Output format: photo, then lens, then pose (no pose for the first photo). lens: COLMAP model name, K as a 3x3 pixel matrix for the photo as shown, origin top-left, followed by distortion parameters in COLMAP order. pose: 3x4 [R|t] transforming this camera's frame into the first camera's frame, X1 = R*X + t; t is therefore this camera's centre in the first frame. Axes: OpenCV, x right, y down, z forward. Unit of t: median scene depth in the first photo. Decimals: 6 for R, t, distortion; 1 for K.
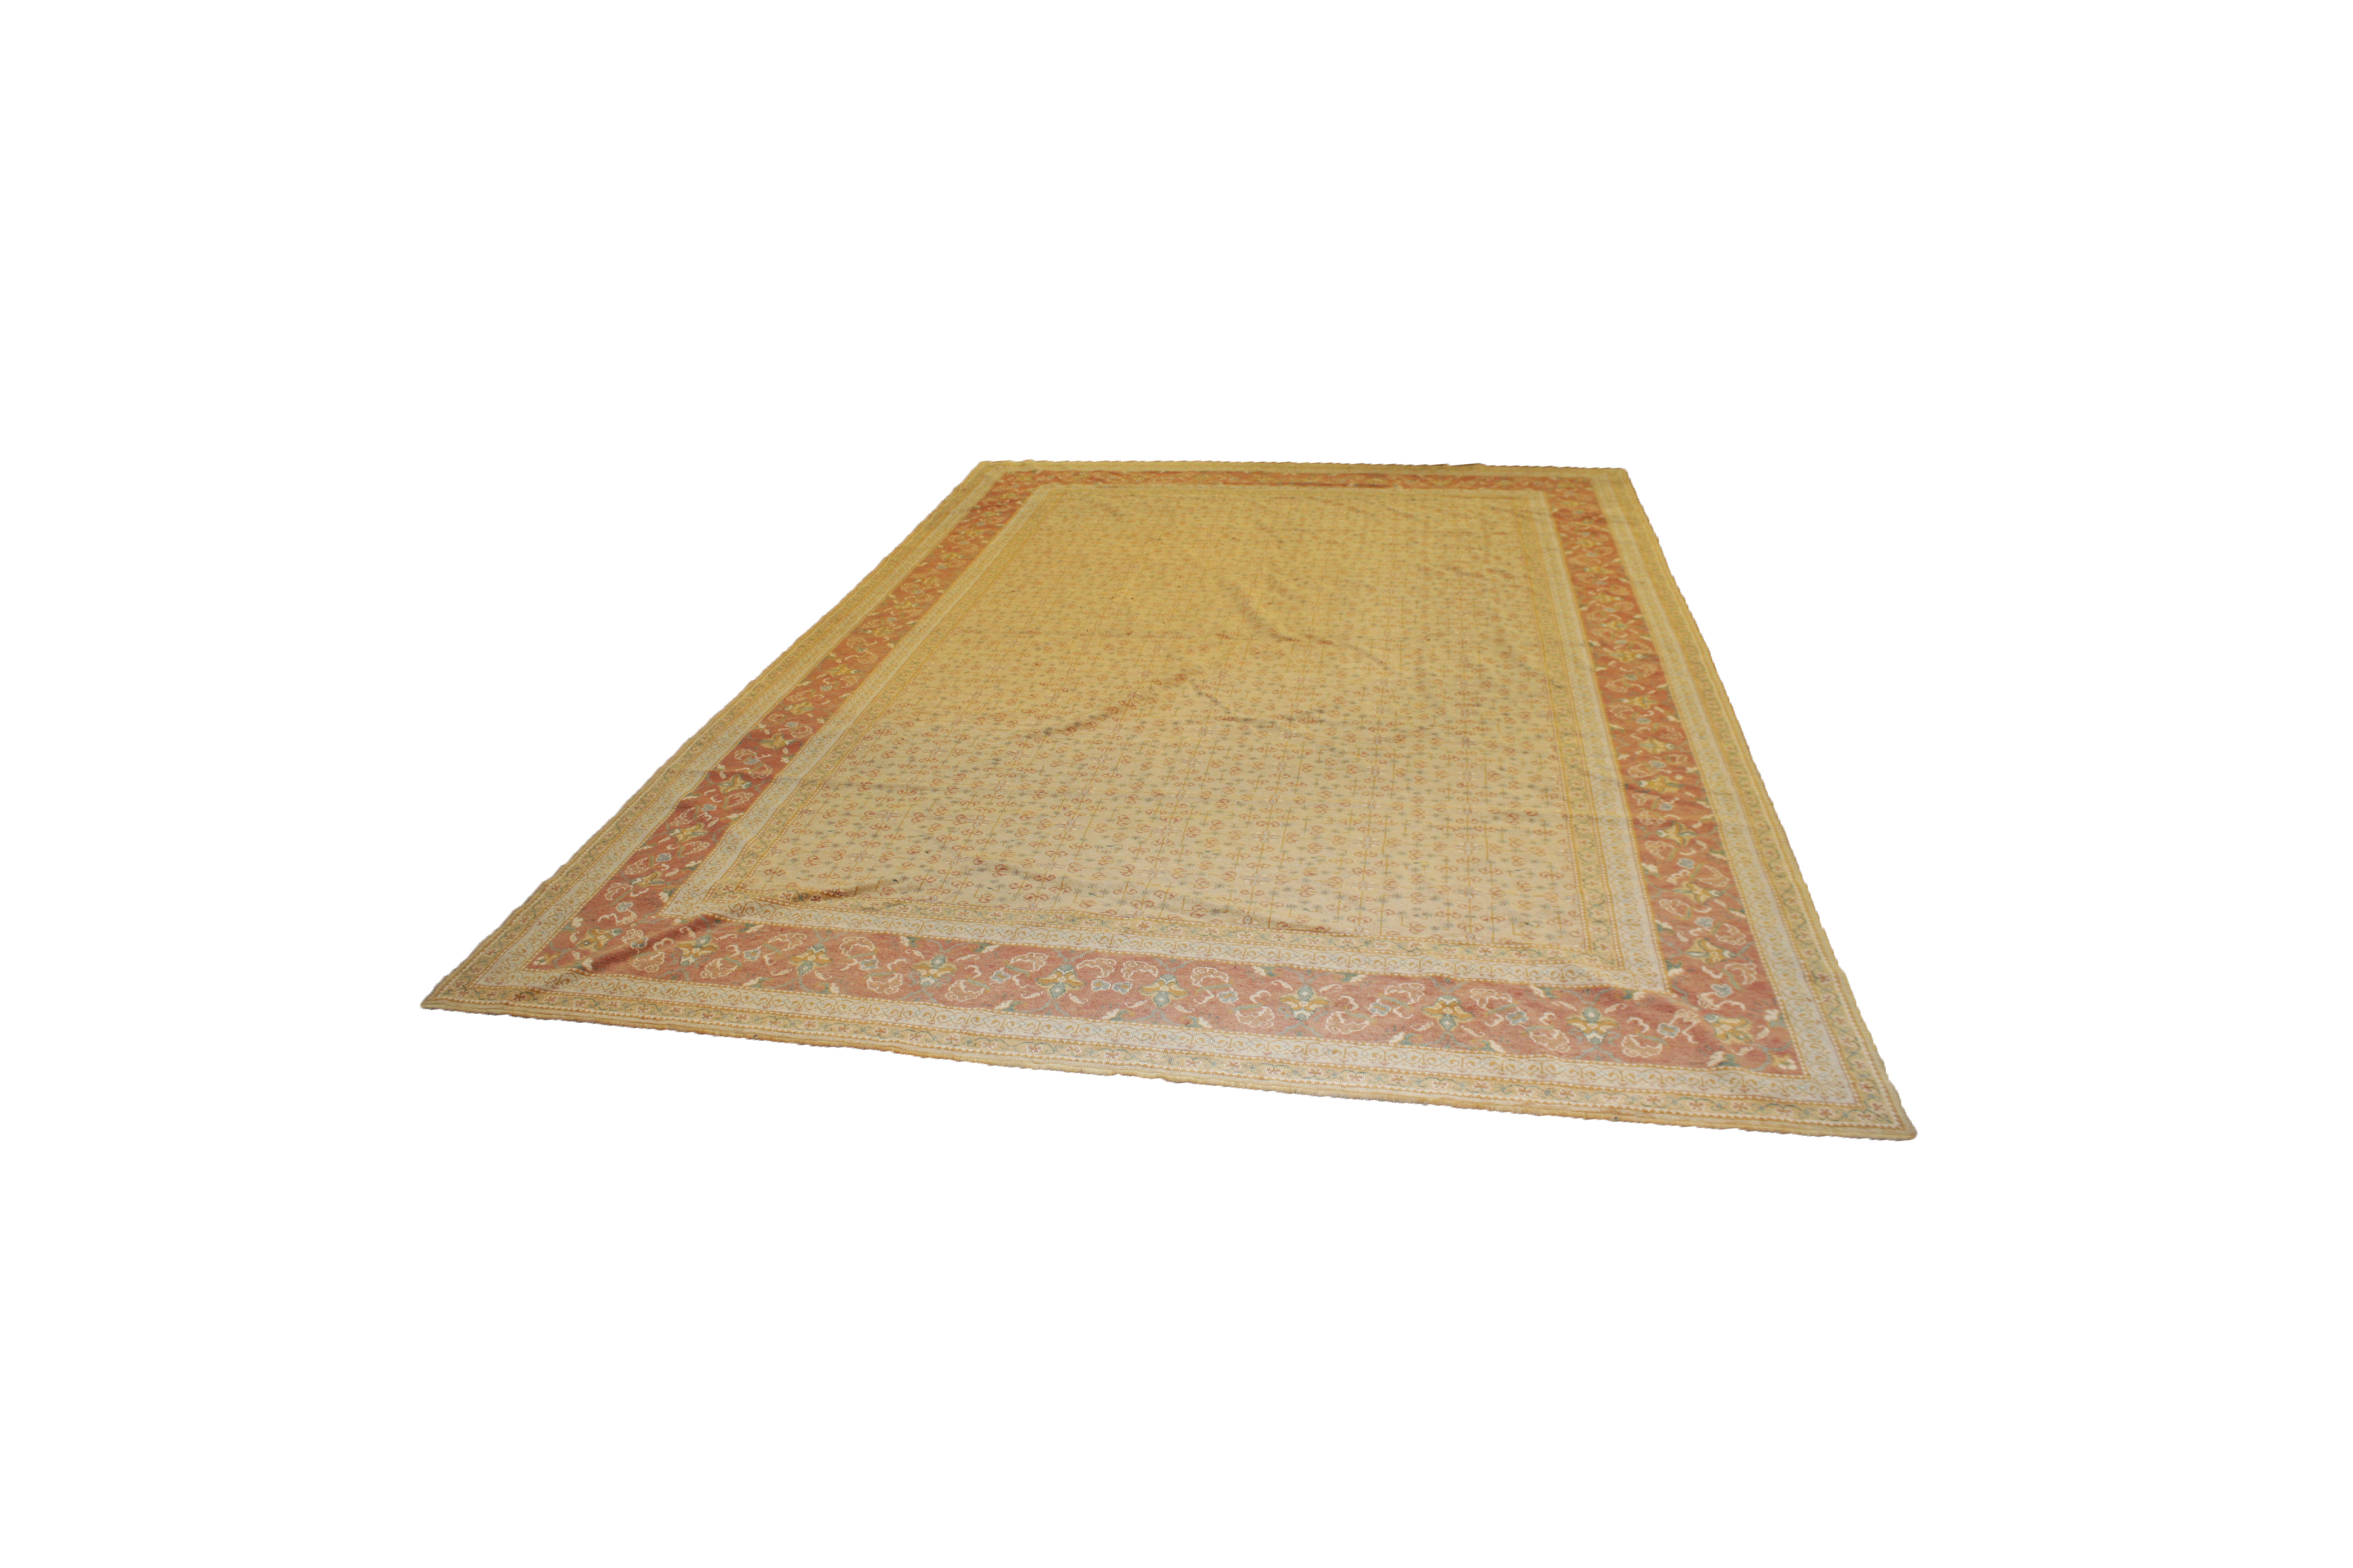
lens RADIAL K [[1656.2, 0, 1193.3], [0, 1656.2, 771.1], [0, 0, 1]] dist [-0.122908, 0.077095]
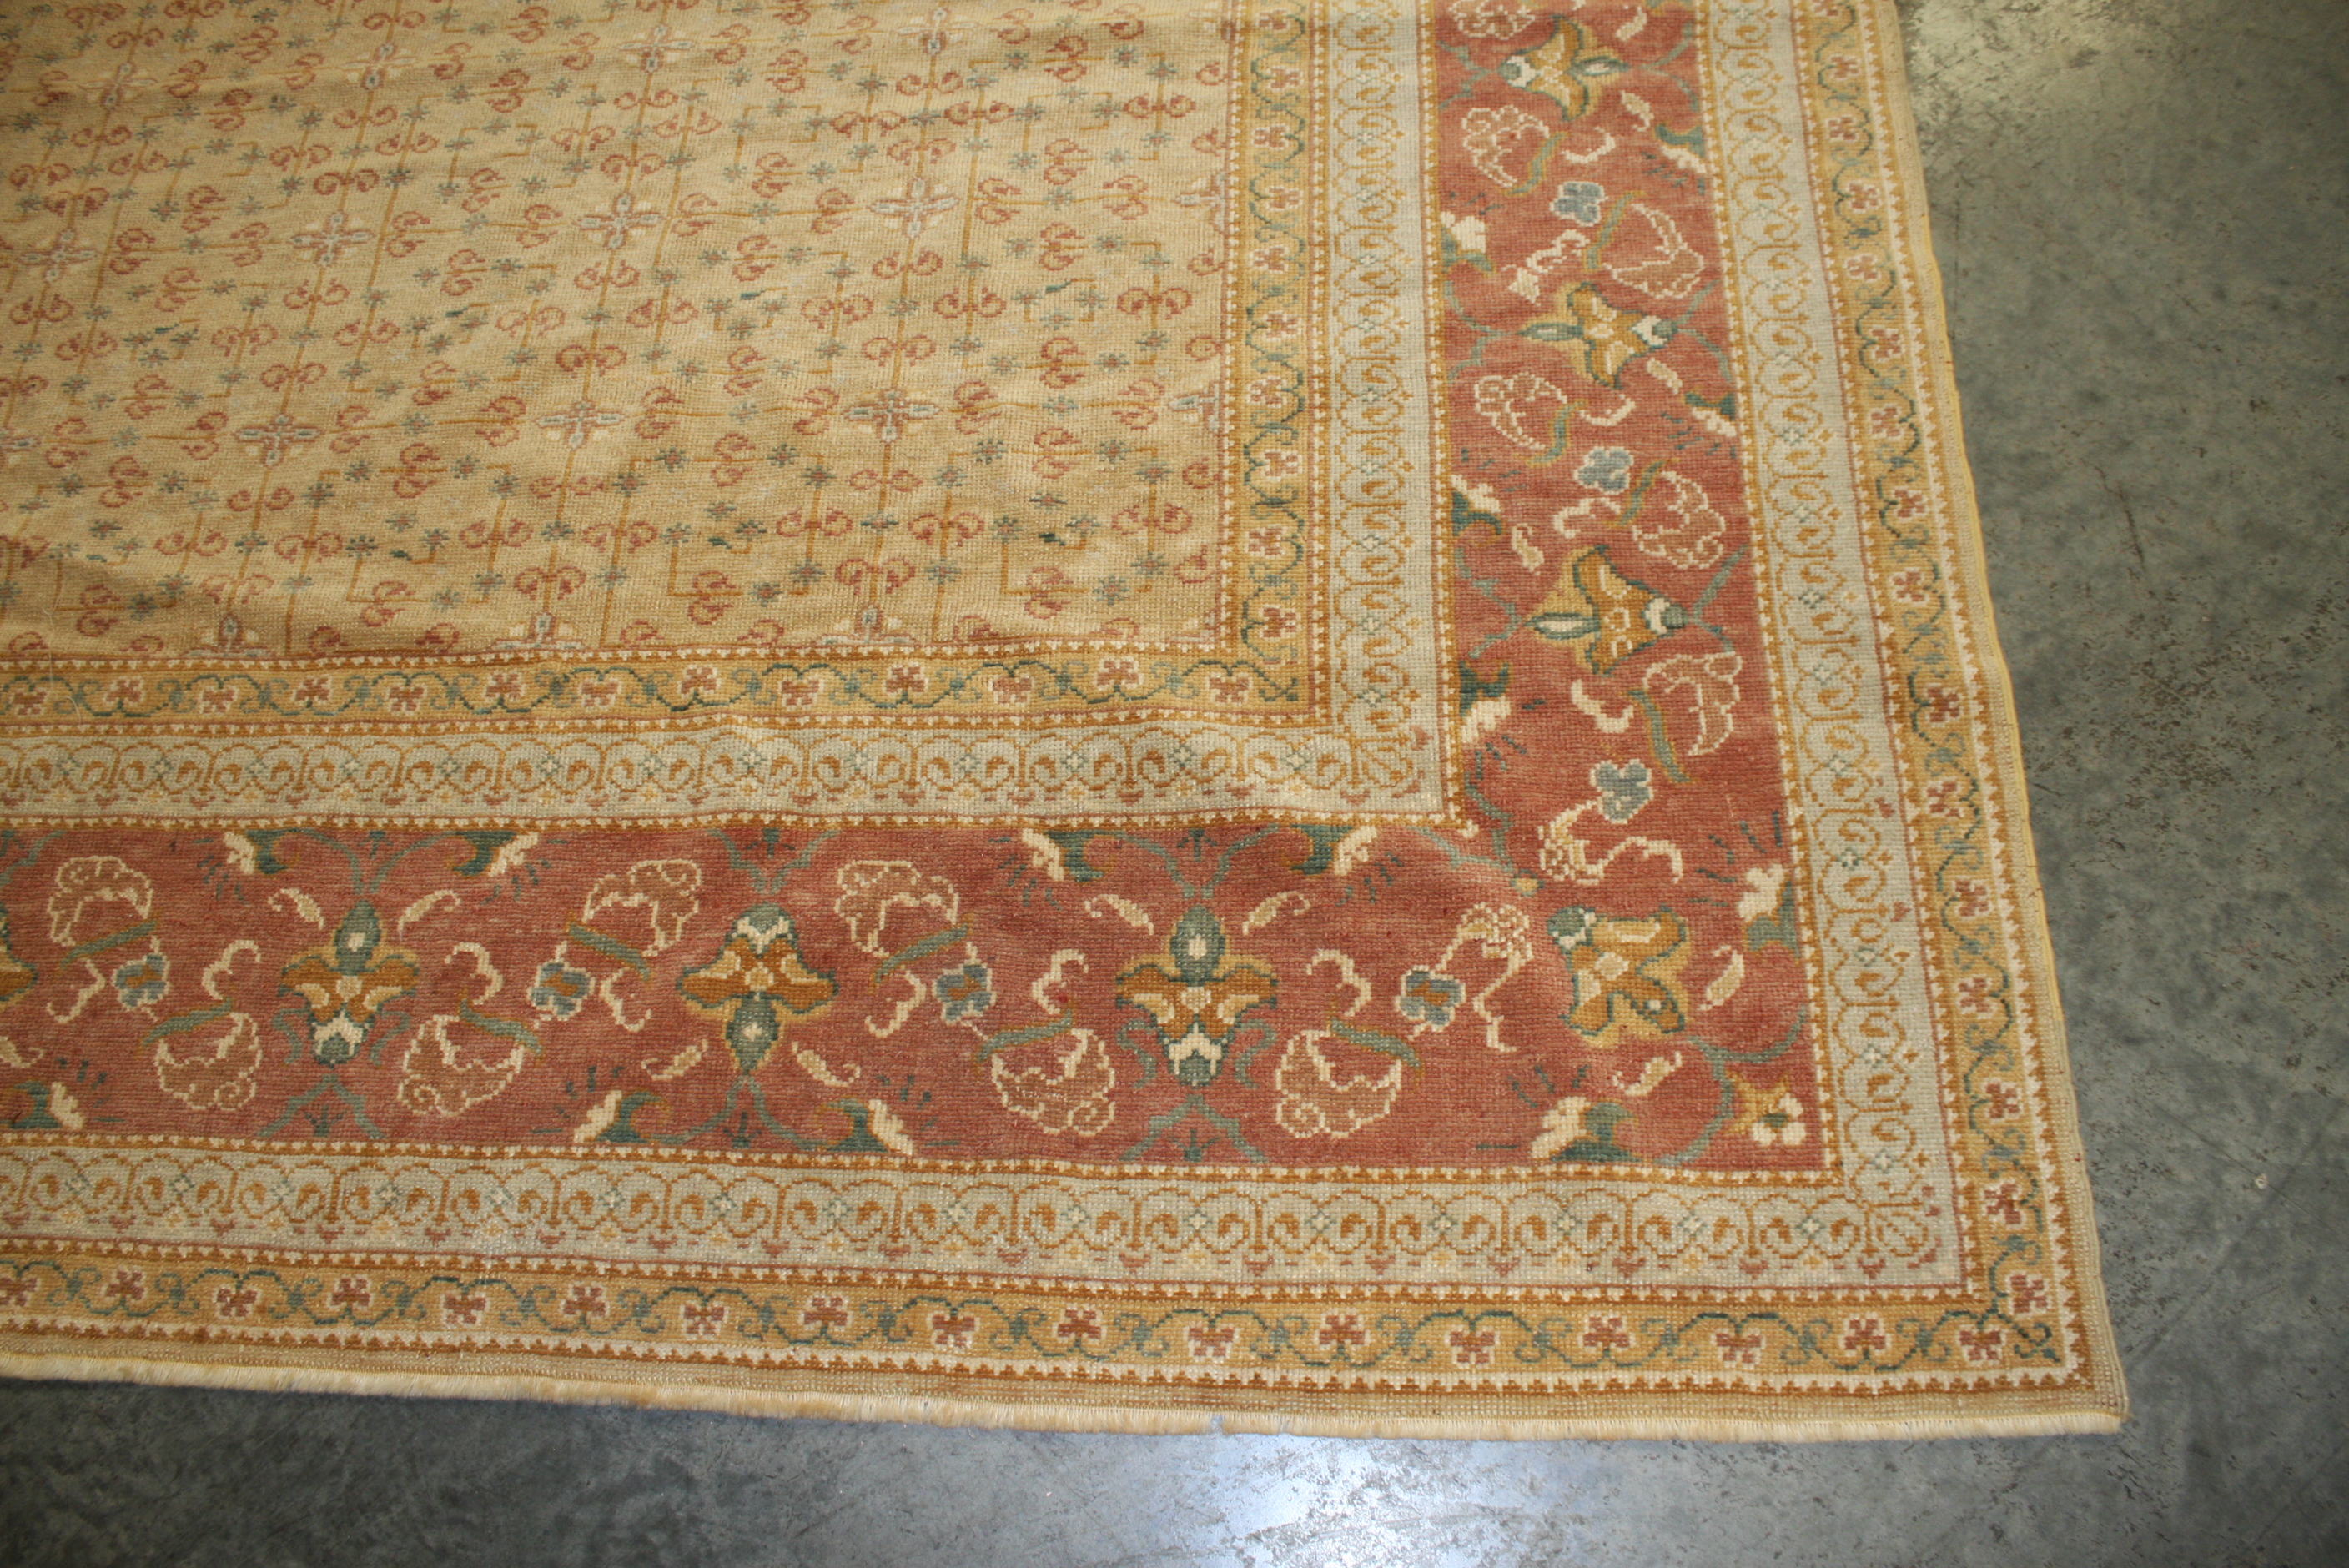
lens RADIAL K [[1653.5, 0, 1191.3], [0, 1653.5, 771.1], [0, 0, 1]] dist [-0.122908, 0.077095]
pose [[0.994901, -0.092075, -0.041162, 0.250685], [0.095506, 0.728917, 0.677908, -0.096602], [-0.032414, -0.678382, 0.733994, 0.760978]]
